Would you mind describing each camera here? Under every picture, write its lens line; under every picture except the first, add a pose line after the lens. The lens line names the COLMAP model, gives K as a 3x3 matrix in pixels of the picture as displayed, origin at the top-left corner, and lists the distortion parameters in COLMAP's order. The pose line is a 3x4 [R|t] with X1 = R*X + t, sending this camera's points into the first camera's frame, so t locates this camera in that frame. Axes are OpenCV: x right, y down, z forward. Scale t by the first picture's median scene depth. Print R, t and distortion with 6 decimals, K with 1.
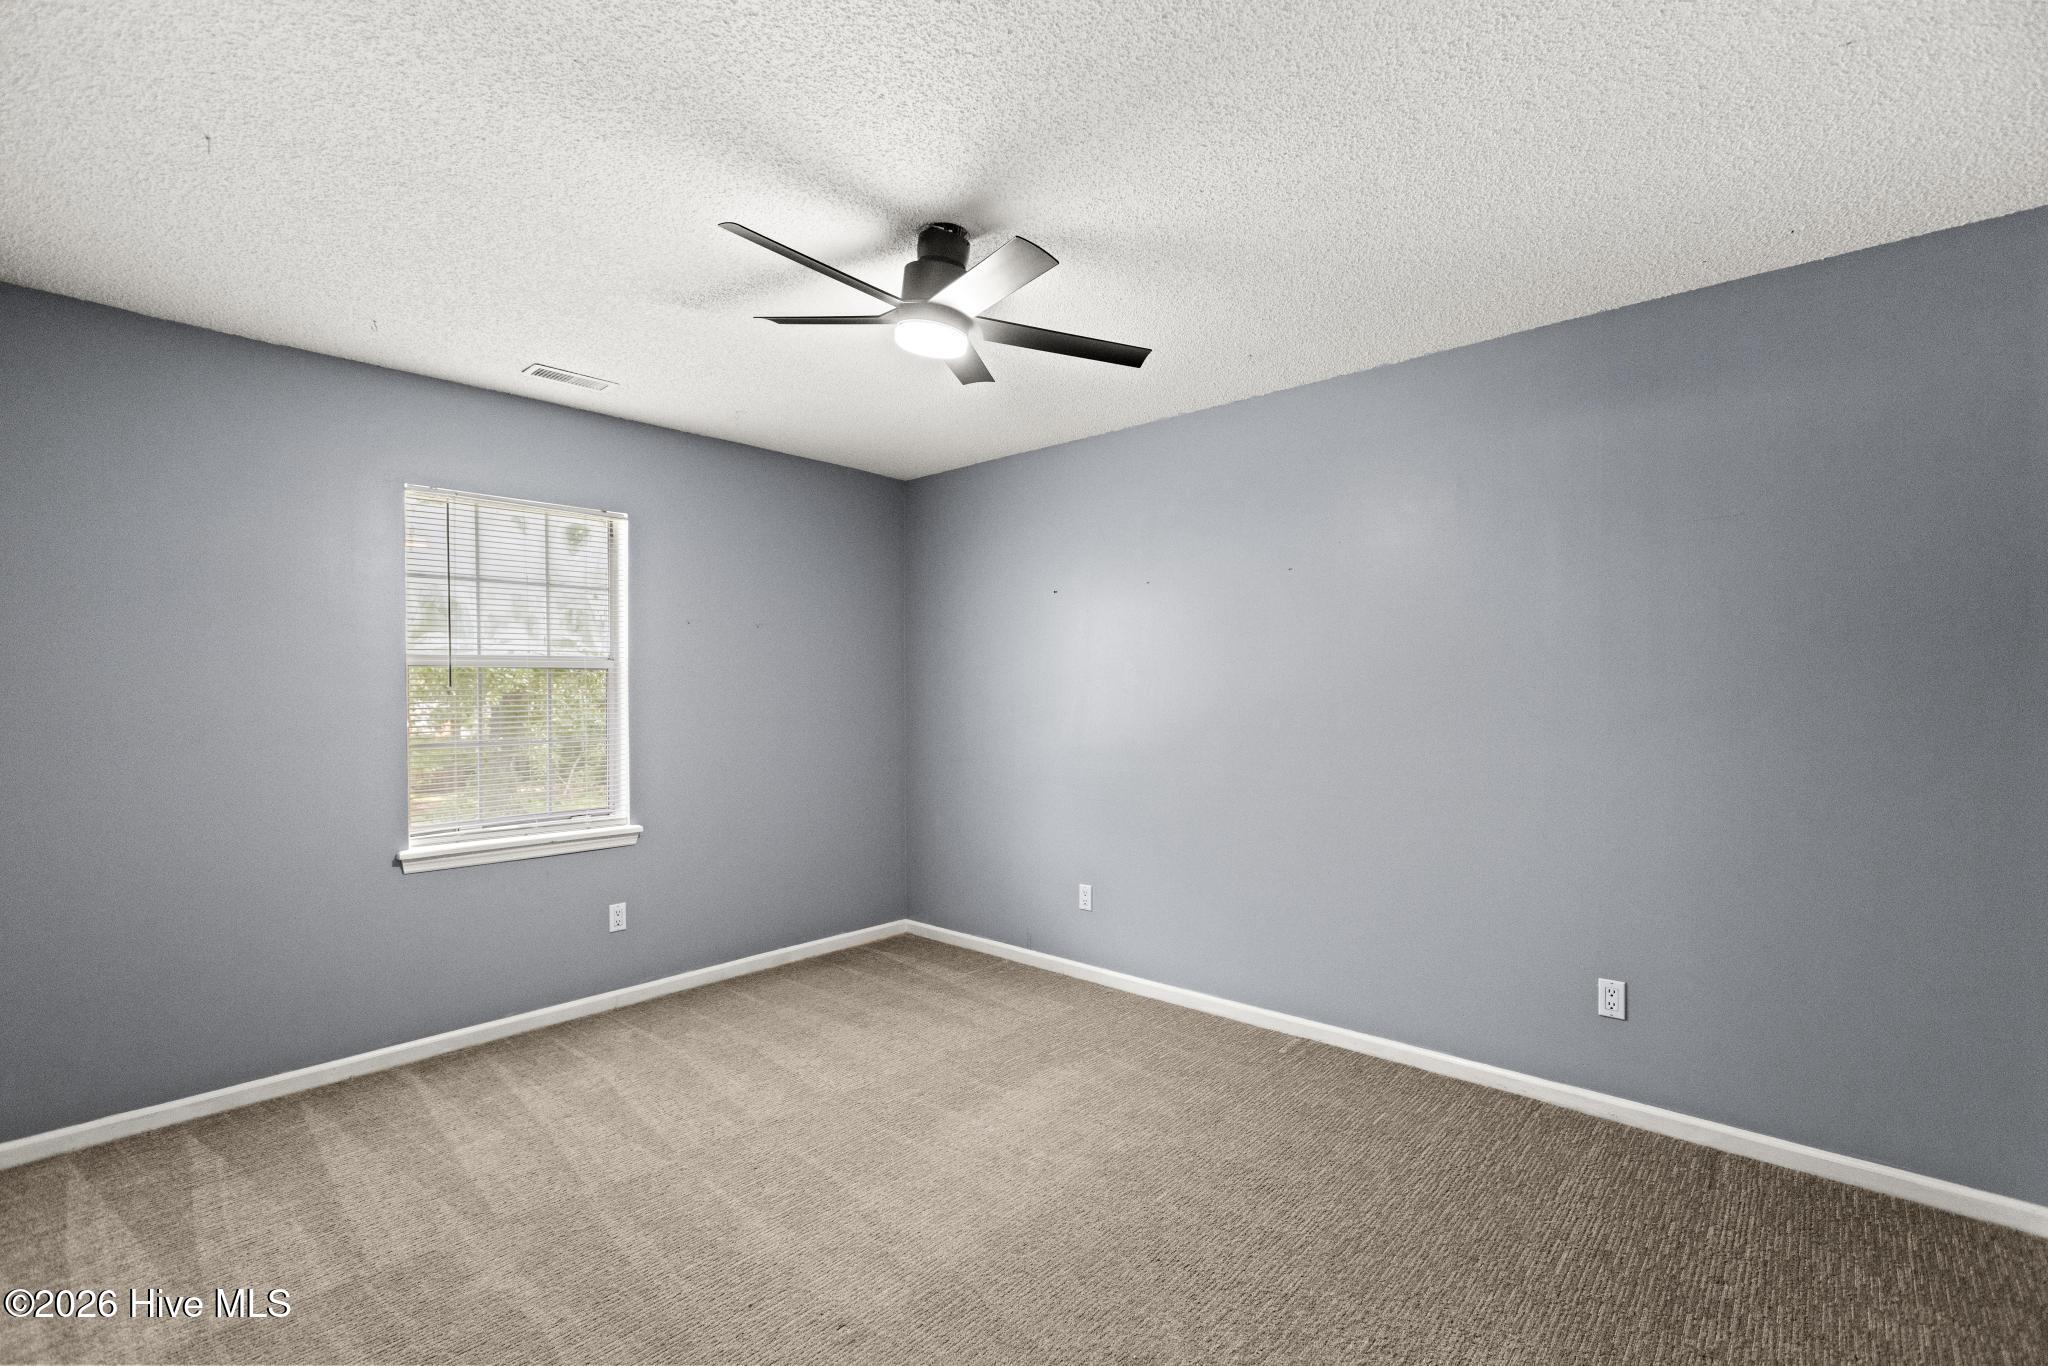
lens RADIAL K [[912.9, 0, 1037.2], [0, 912.9, 694.9], [0, 0, 1]] dist [0.005597, -0.002753]
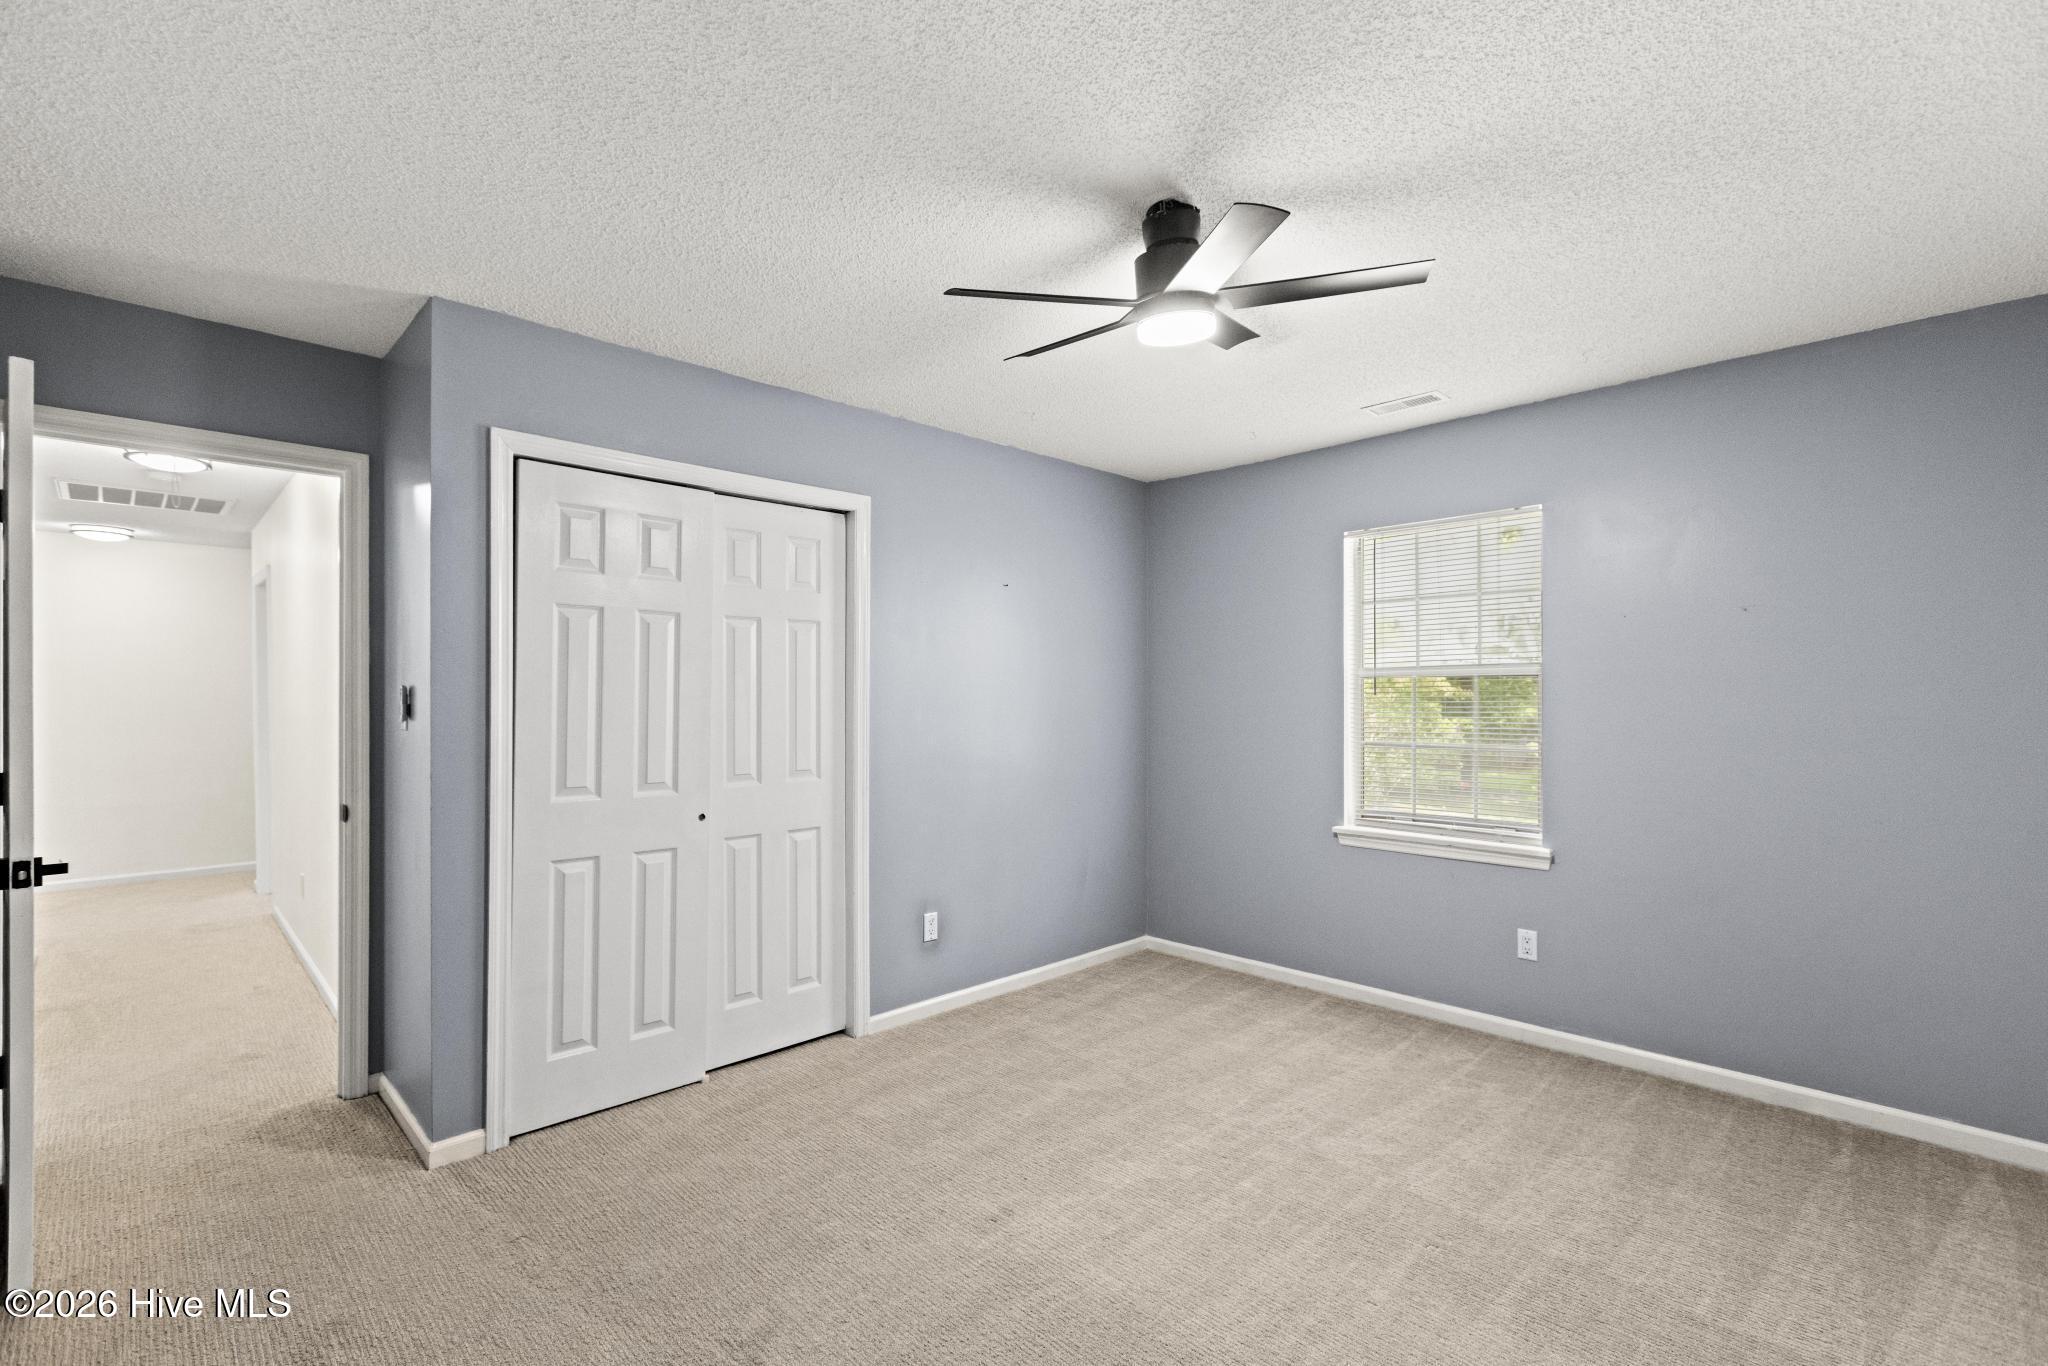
lens RADIAL K [[912.9, 0, 1037.8], [0, 912.9, 683.7], [0, 0, 1]] dist [0.005597, -0.002753]
pose [[-0.066613, -0.016445, -0.997643, 0.538323], [-0.006720, 0.999849, -0.016033, -0.001062], [0.997756, 0.005636, -0.066714, 0.614615]]
